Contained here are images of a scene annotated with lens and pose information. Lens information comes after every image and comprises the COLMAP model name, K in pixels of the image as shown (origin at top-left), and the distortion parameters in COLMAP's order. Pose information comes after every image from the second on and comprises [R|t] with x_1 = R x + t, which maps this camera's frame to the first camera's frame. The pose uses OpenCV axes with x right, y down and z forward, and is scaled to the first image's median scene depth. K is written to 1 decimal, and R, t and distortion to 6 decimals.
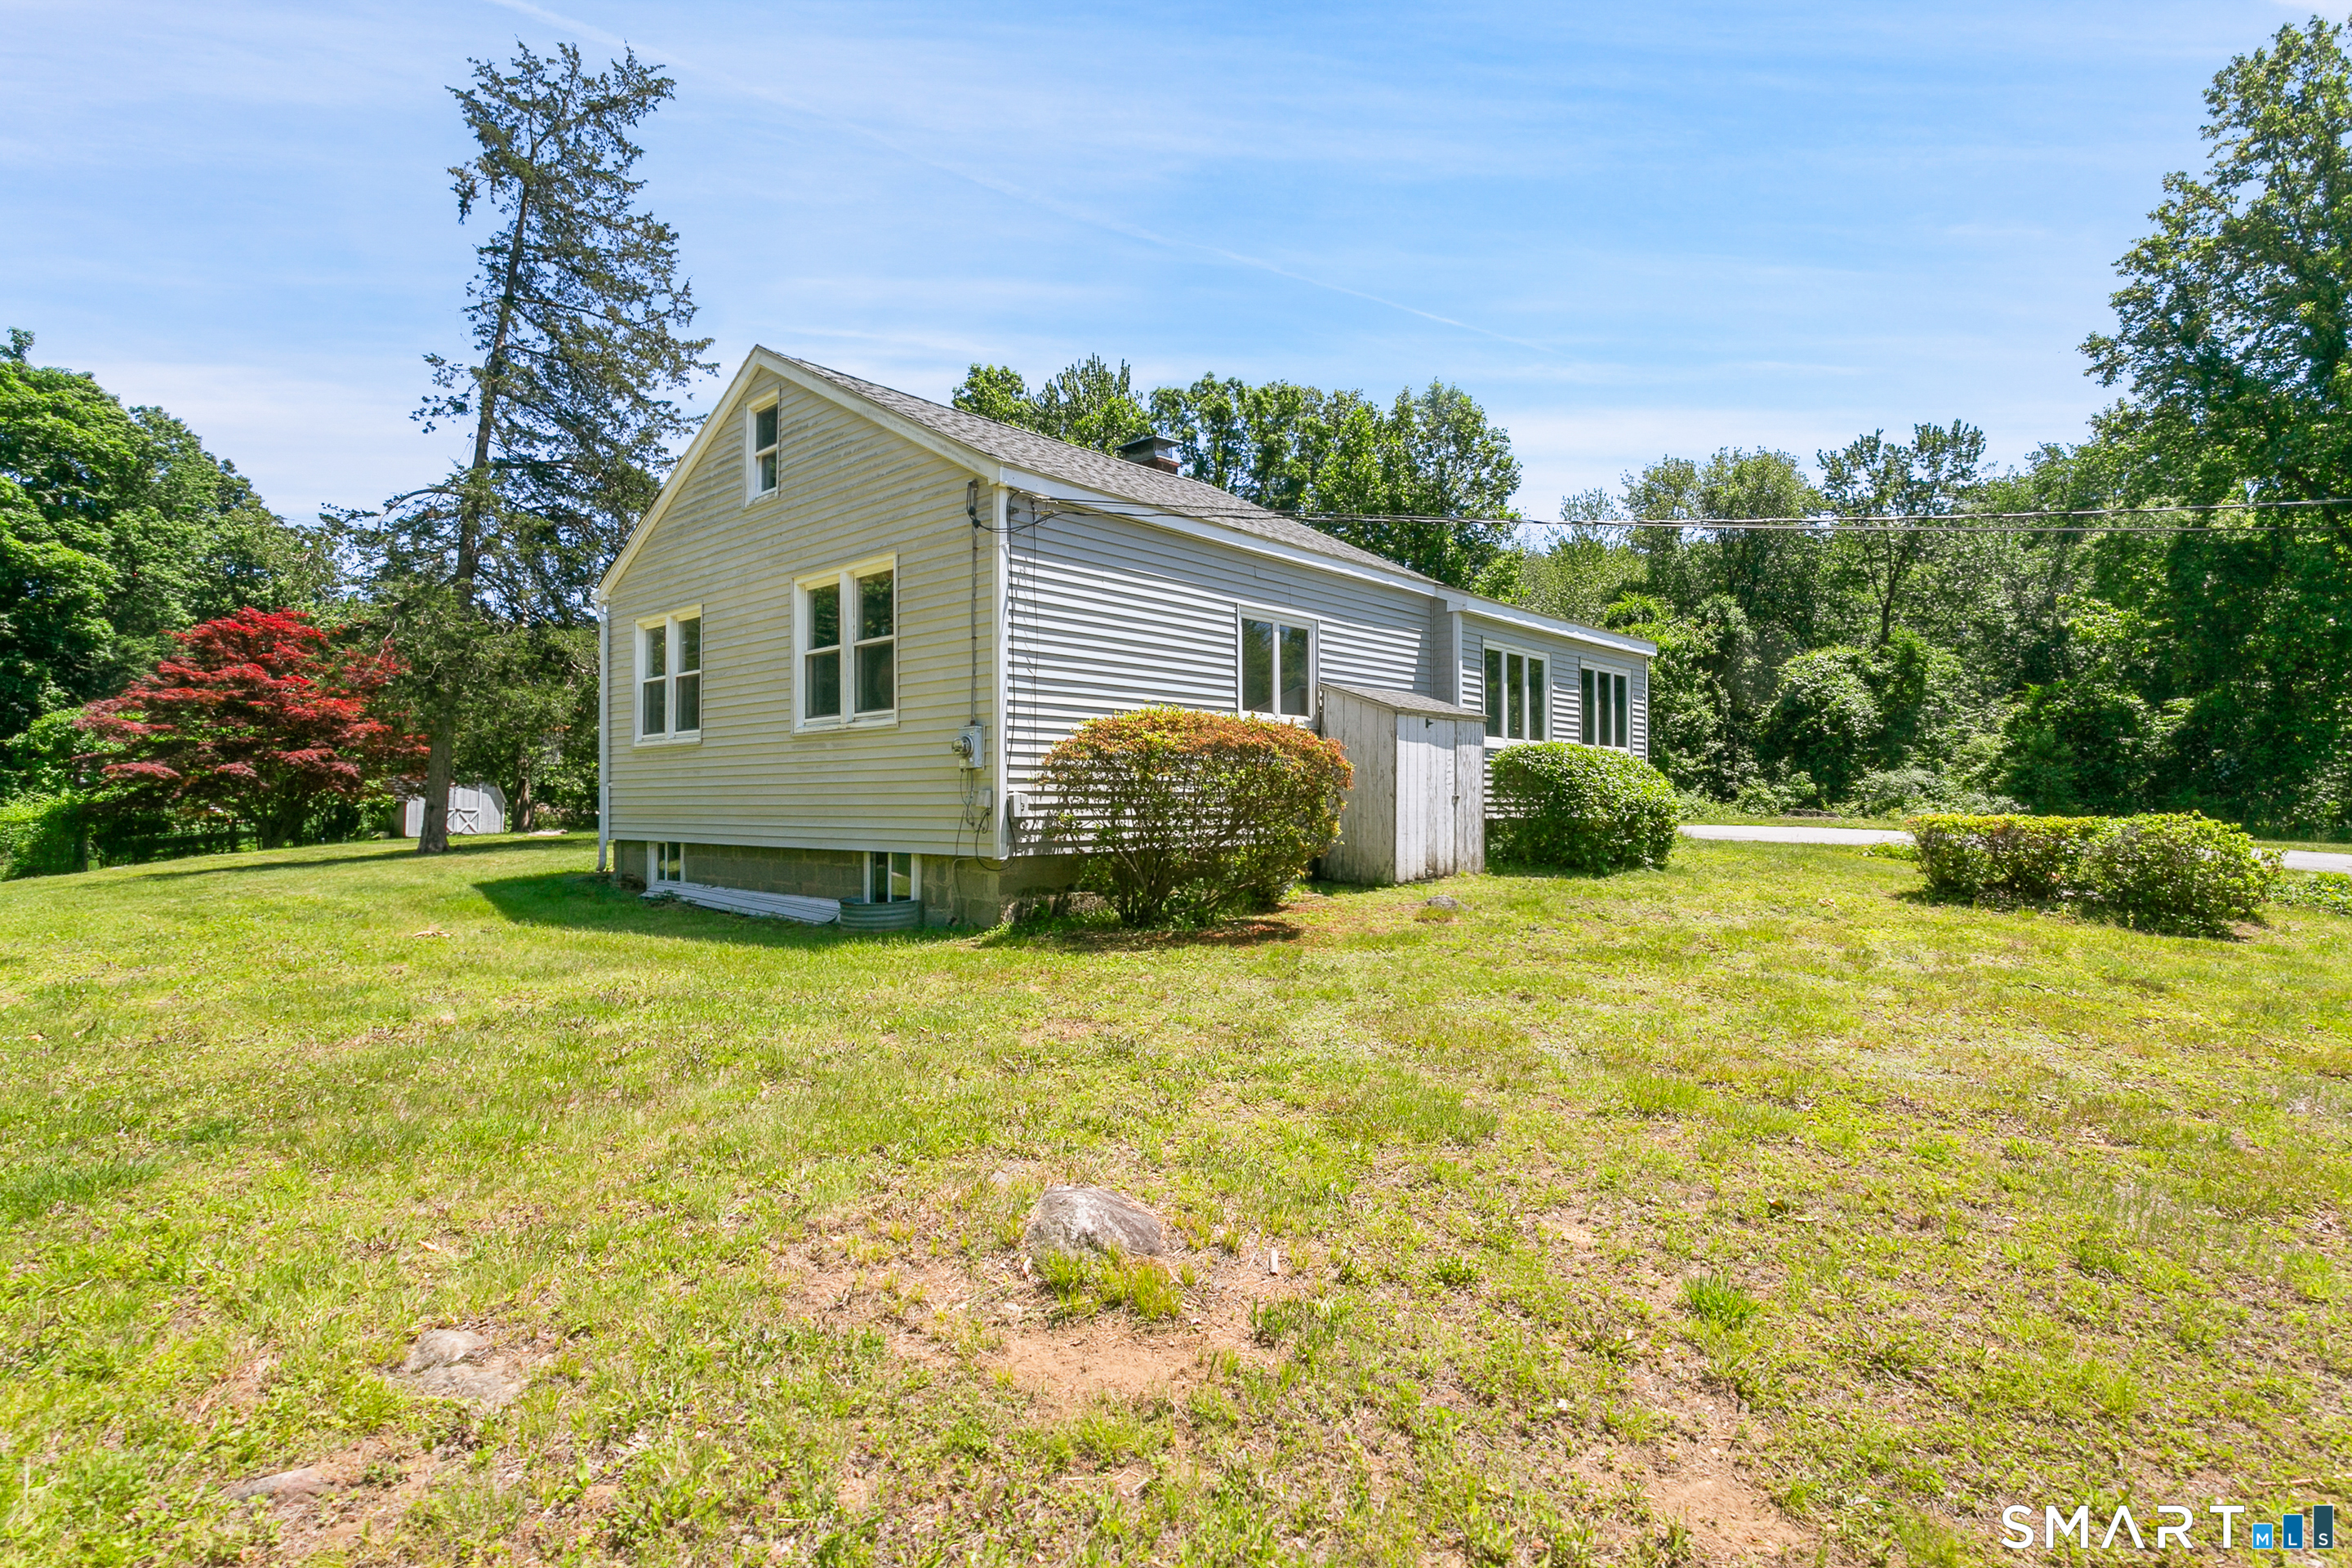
lens RADIAL K [[1174.7, 0, 1174.2], [0, 1174.7, 782.6], [0, 0, 1]] dist [-0.005222, 0.004431]
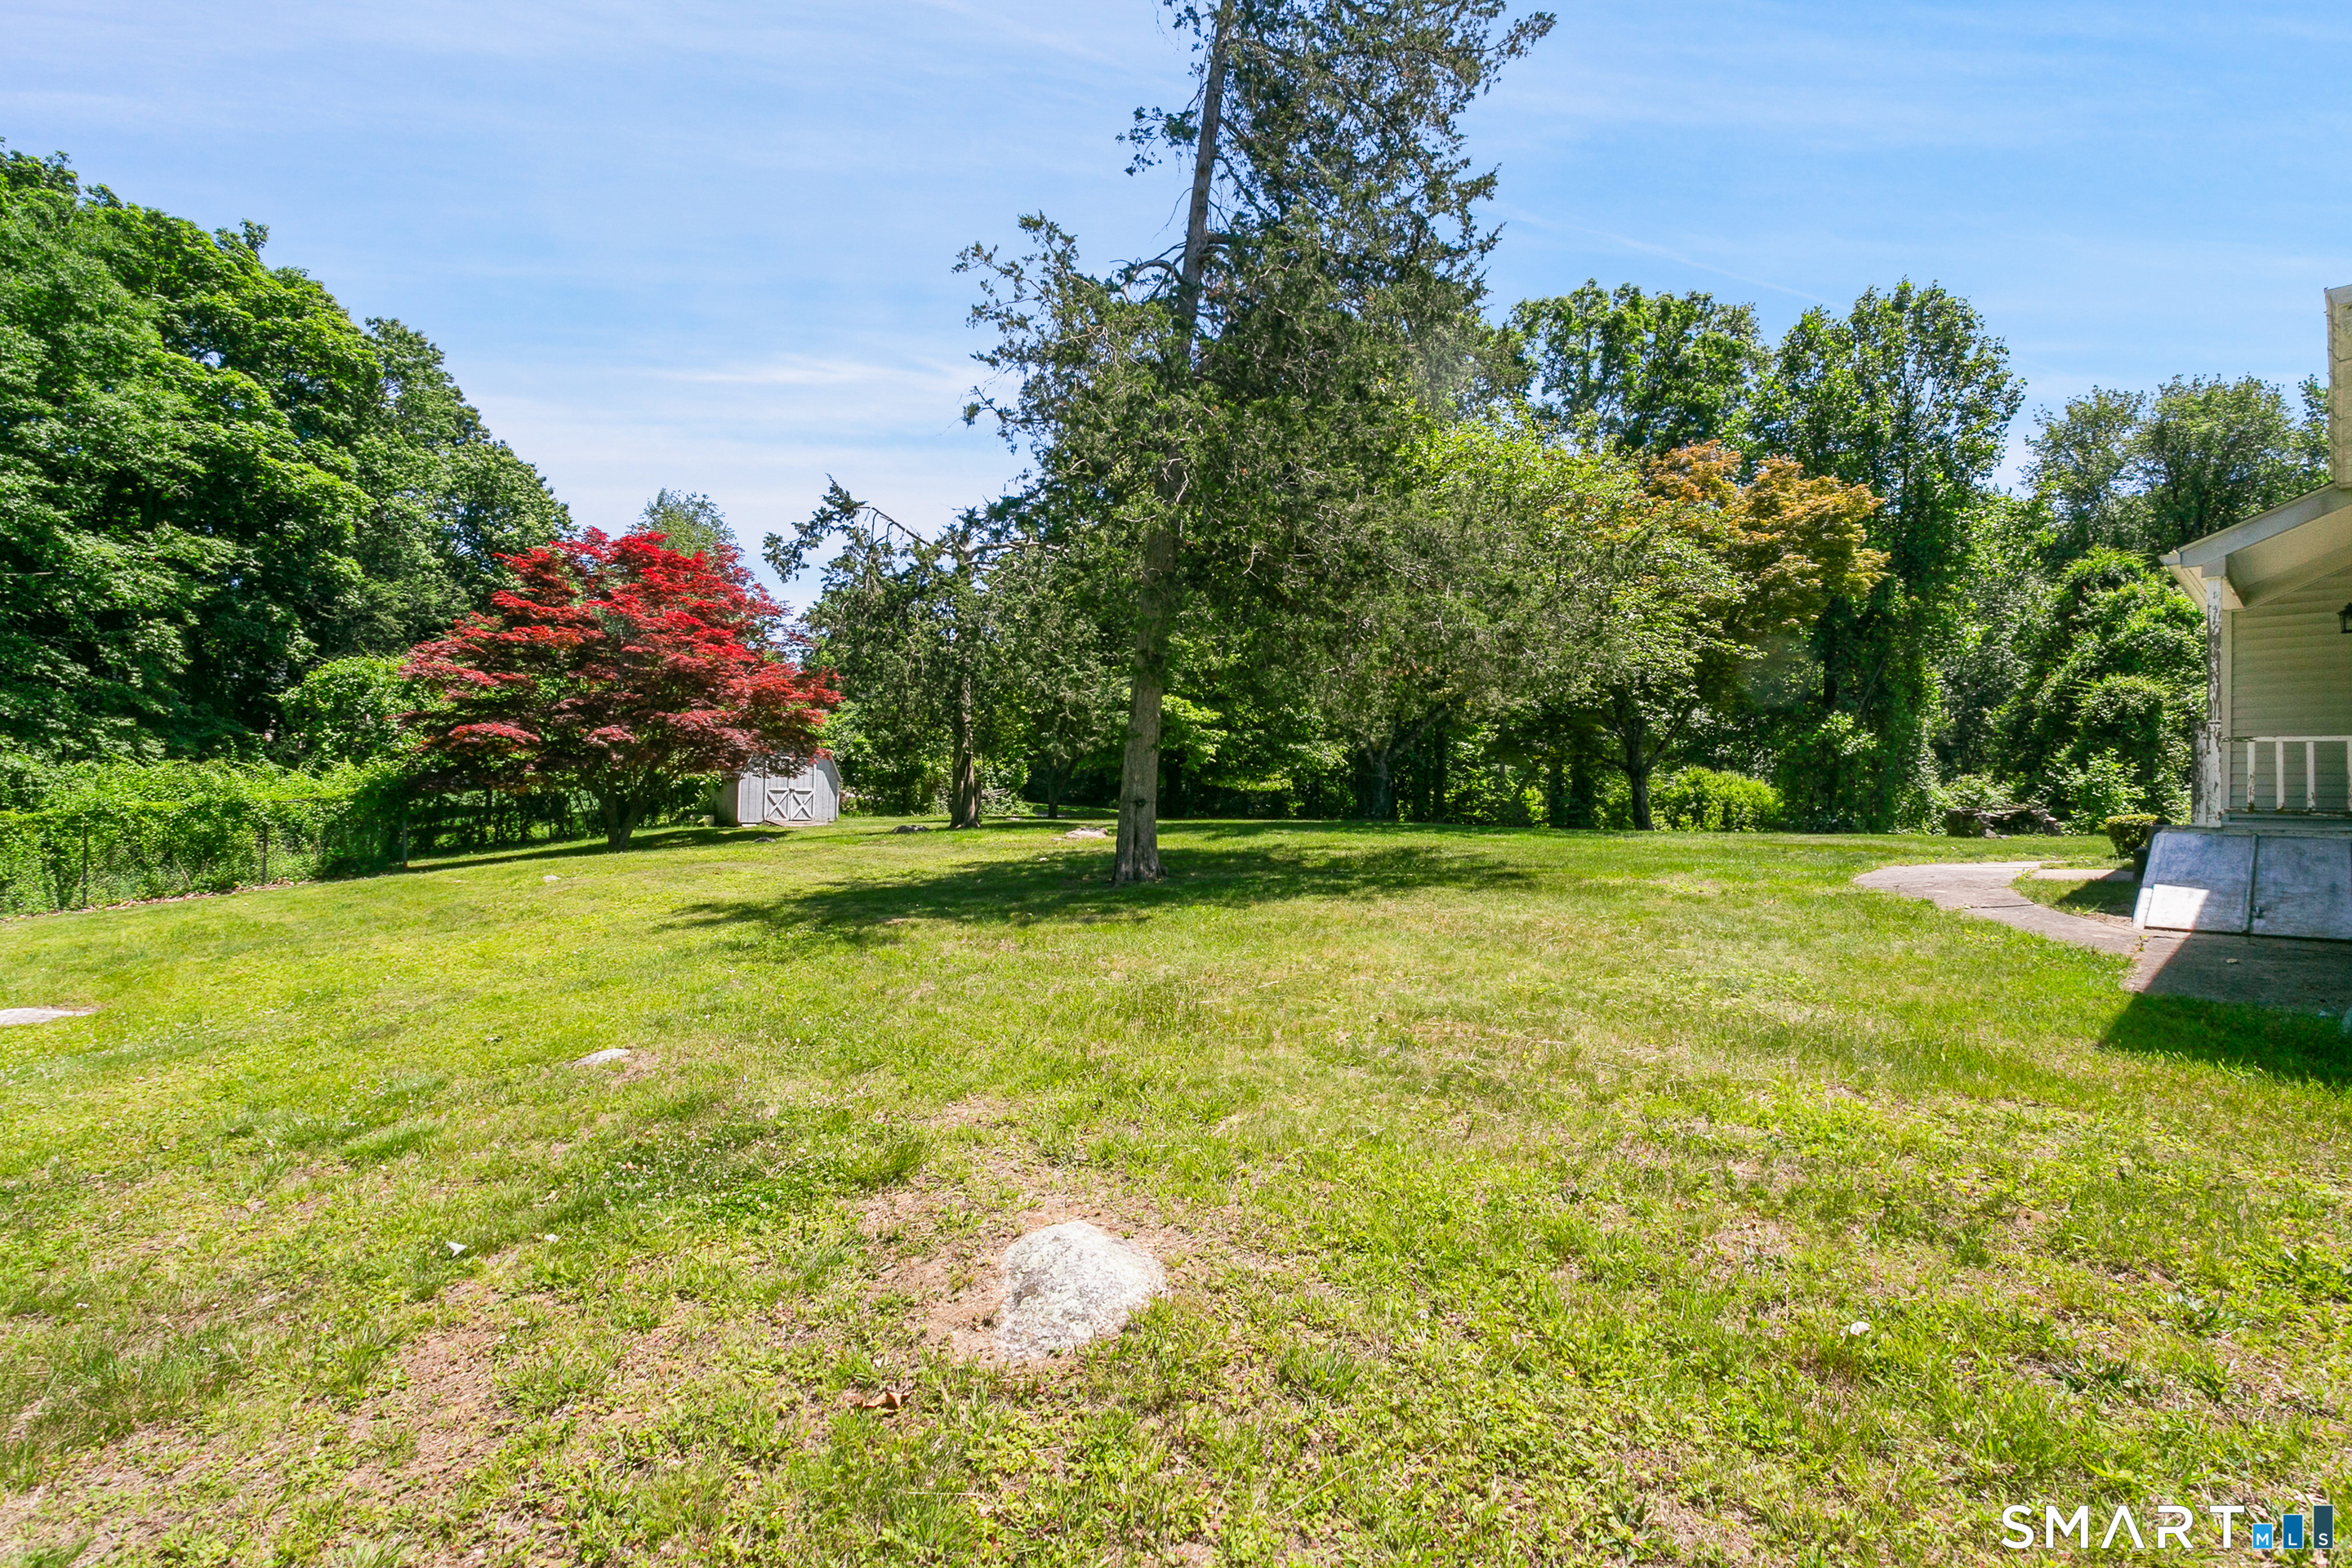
lens RADIAL K [[1174.7, 0, 1177.8], [0, 1174.7, 790.1], [0, 0, 1]] dist [-0.005222, 0.004431]
pose [[0.998105, 0.018128, -0.058804, -0.254398], [-0.016927, 0.999639, 0.020854, 0.001508], [0.059160, -0.019820, 0.998052, 0.176646]]
